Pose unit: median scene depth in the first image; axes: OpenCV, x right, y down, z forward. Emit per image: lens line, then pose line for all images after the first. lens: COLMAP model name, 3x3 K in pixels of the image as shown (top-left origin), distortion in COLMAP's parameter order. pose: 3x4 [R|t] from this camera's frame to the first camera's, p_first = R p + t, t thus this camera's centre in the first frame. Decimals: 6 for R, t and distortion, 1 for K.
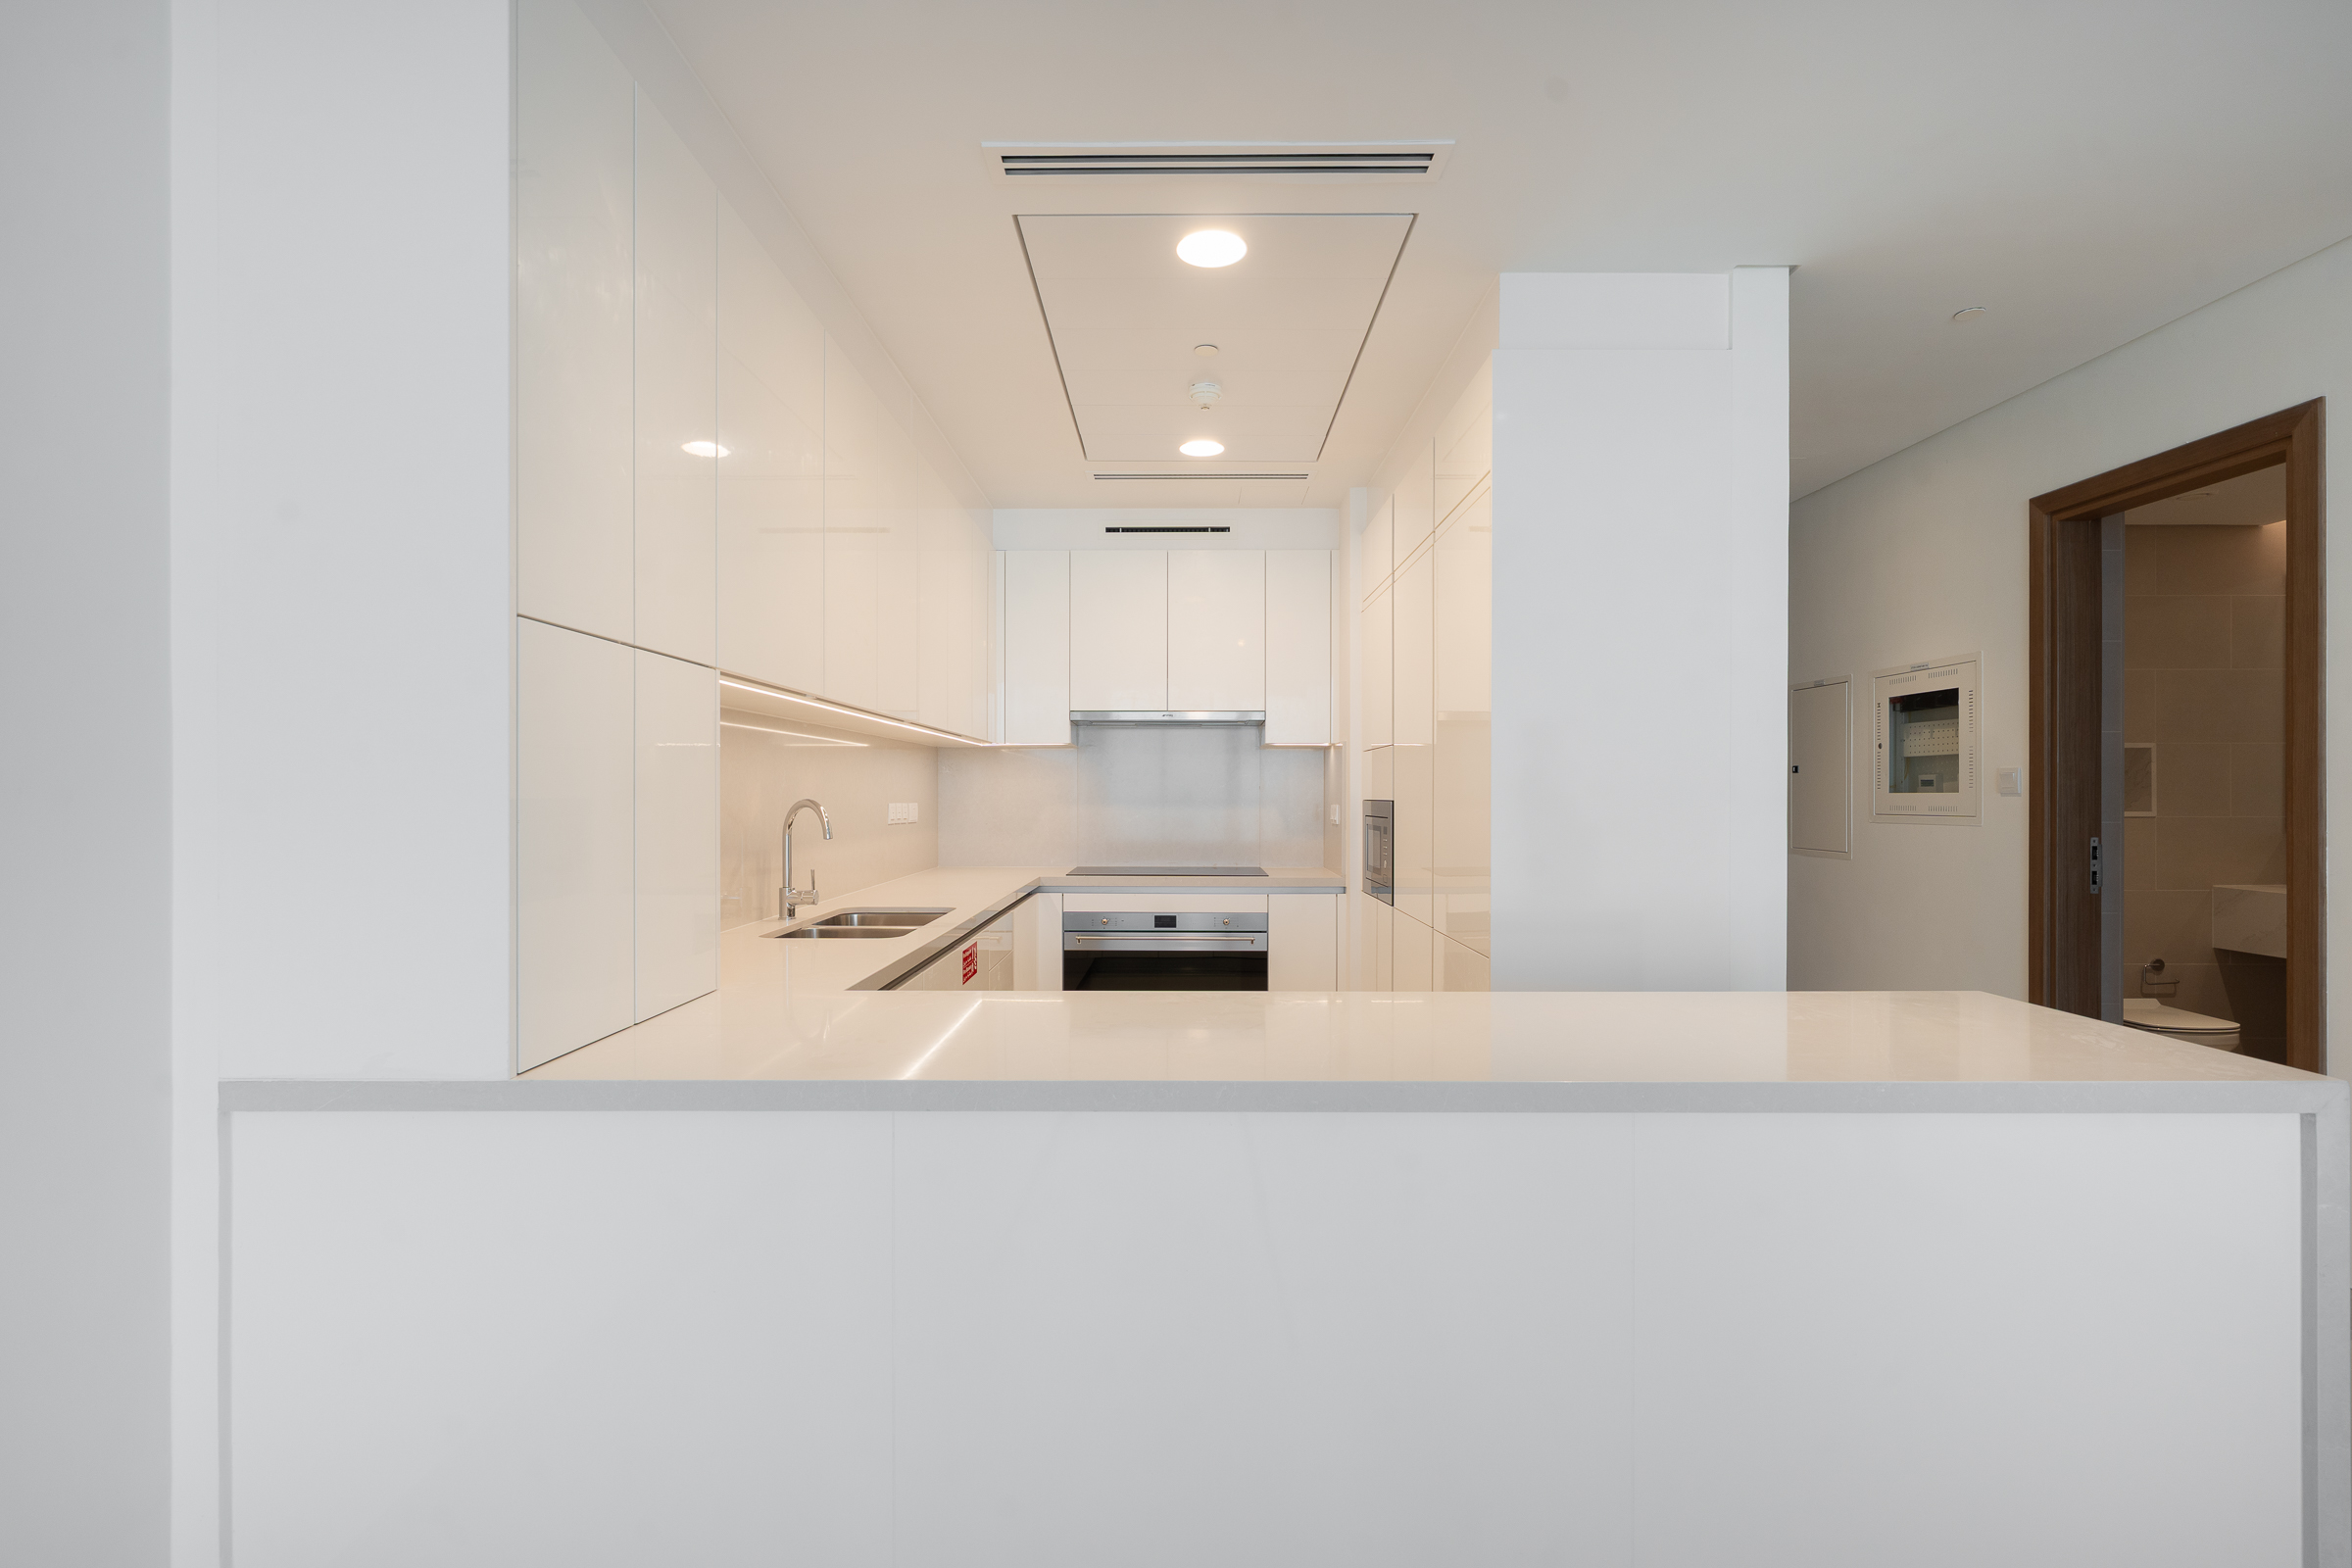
lens RADIAL K [[1118.2, 0, 1176.0], [0, 1118.2, 784.0], [0, 0, 1]] dist [0.001811, 0.000492]
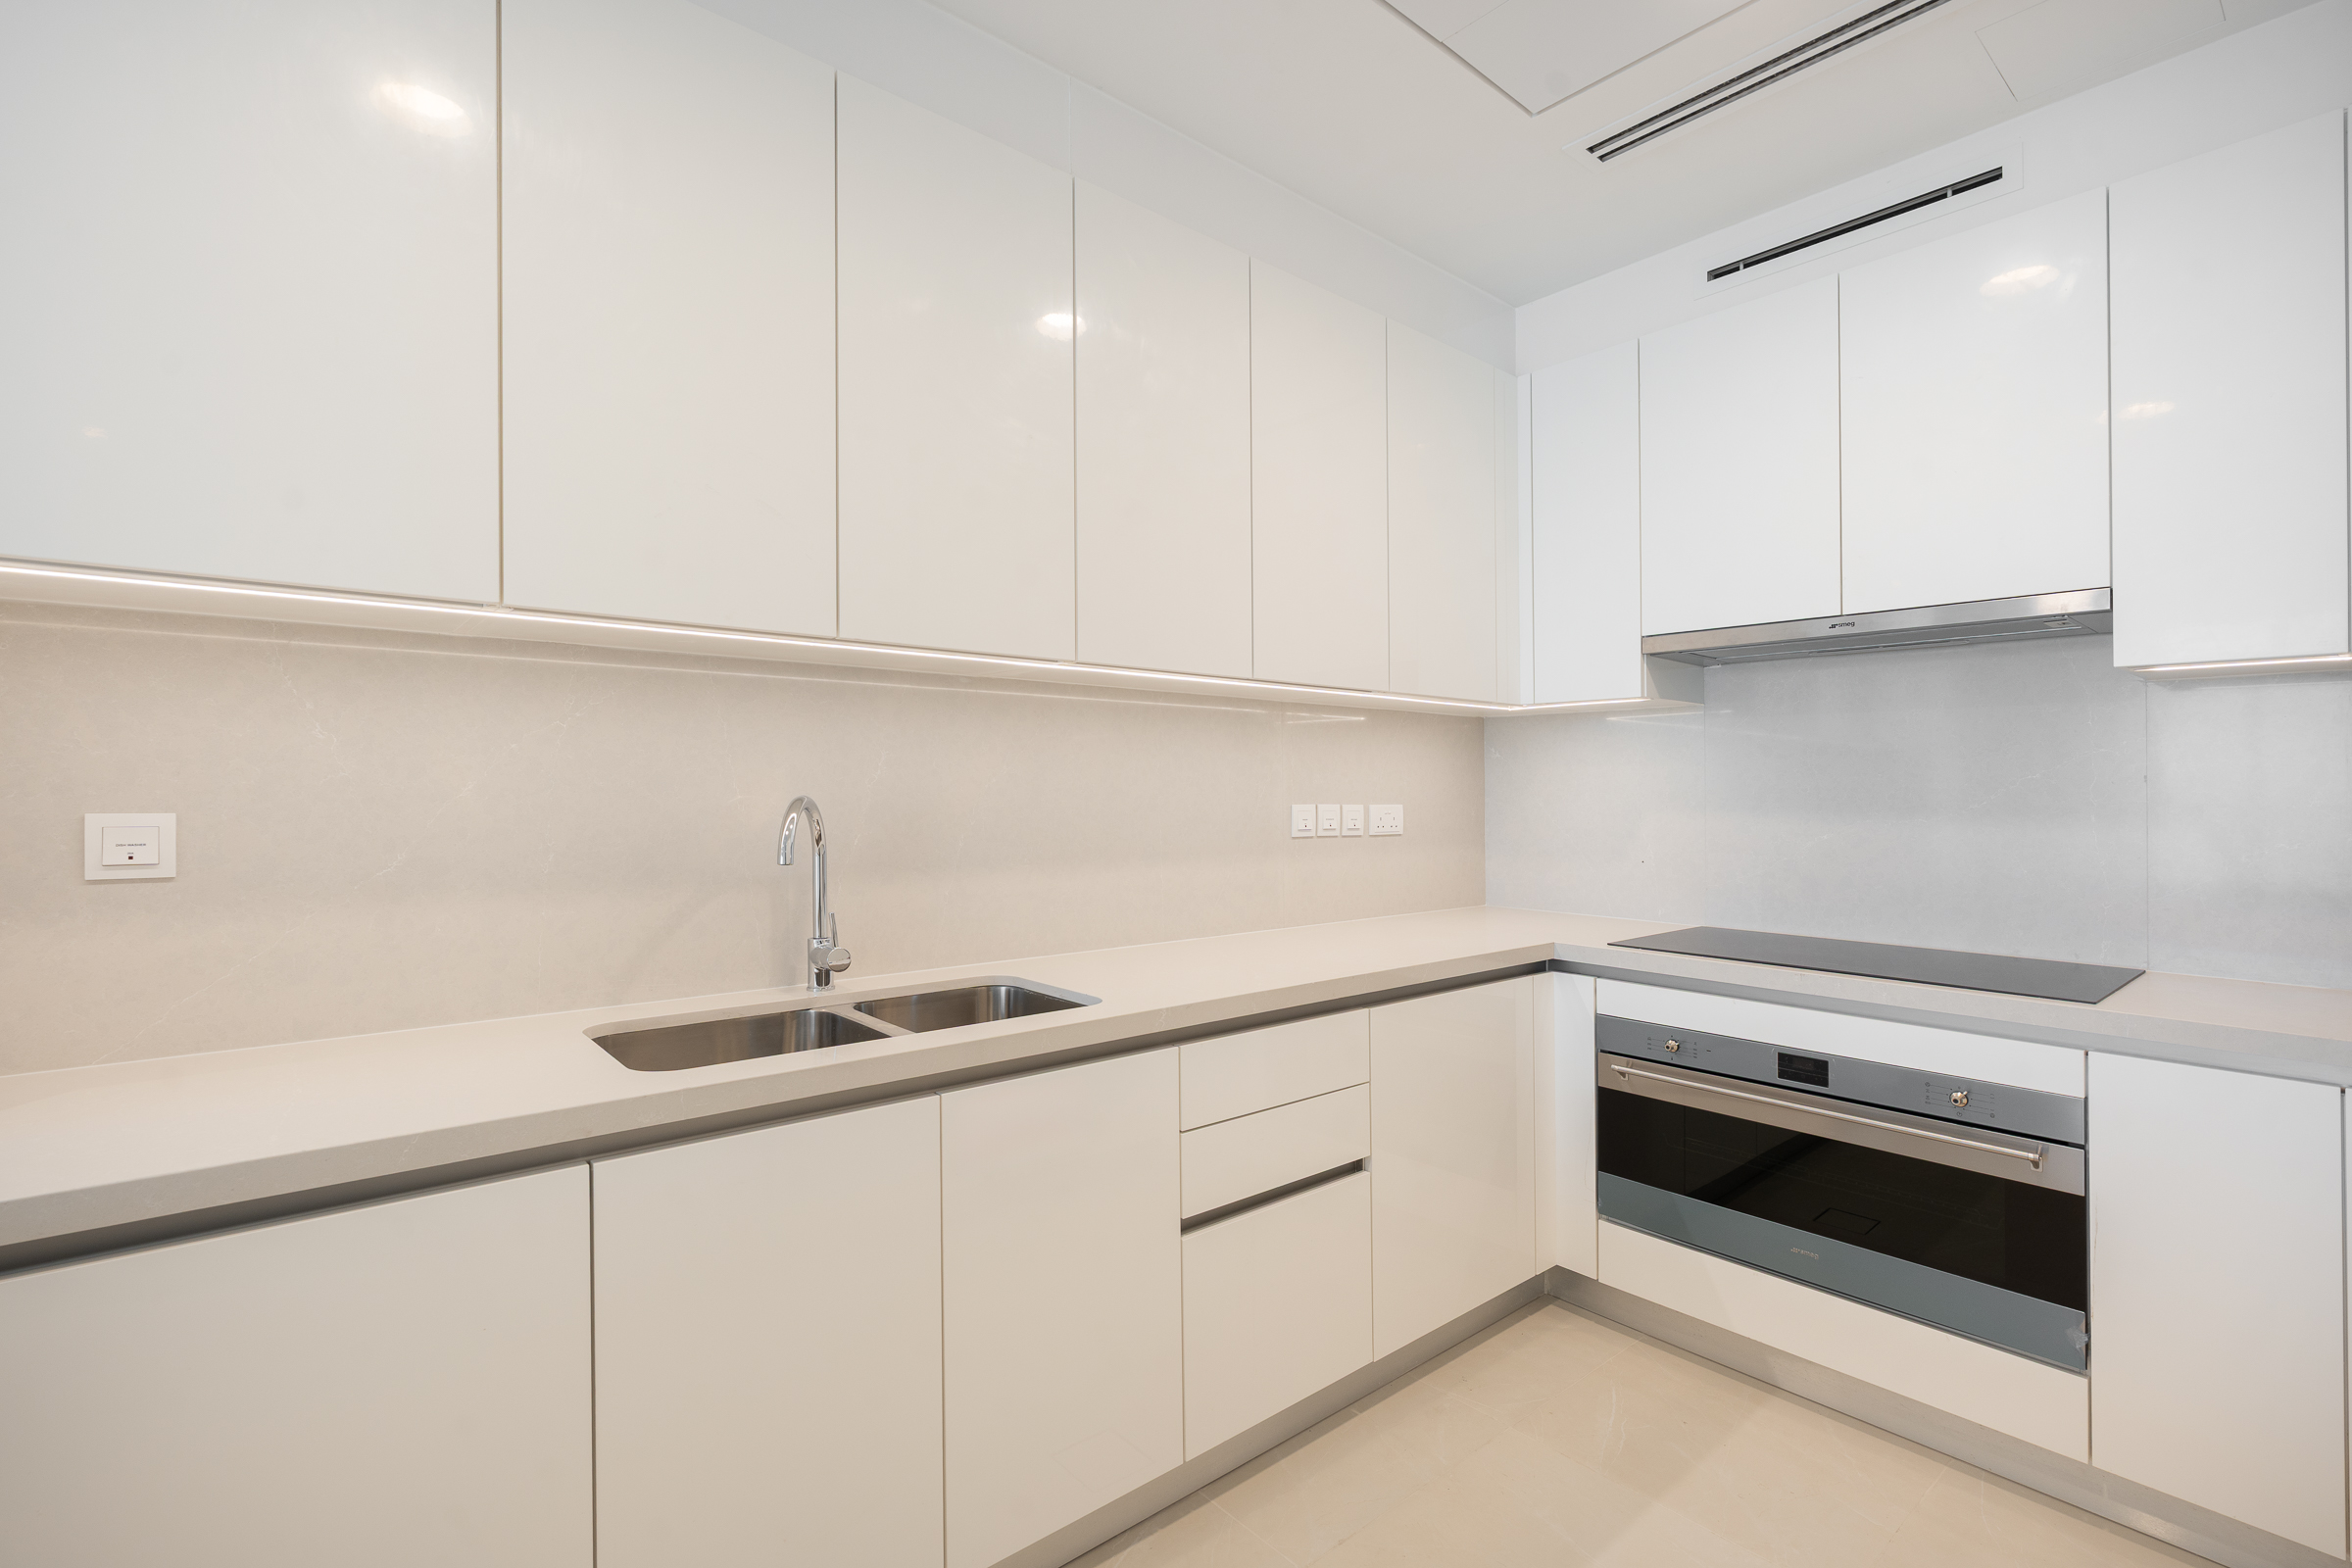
lens RADIAL K [[1073.0, 0, 1173.7], [0, 1073.0, 786.5], [0, 0, 1]] dist [-0.001222, 0.000362]
pose [[0.653110, -0.002523, -0.757259, 0.155246], [0.004016, 0.999992, 0.000132, 0.005210], [0.757252, -0.003128, 0.653115, 0.509983]]
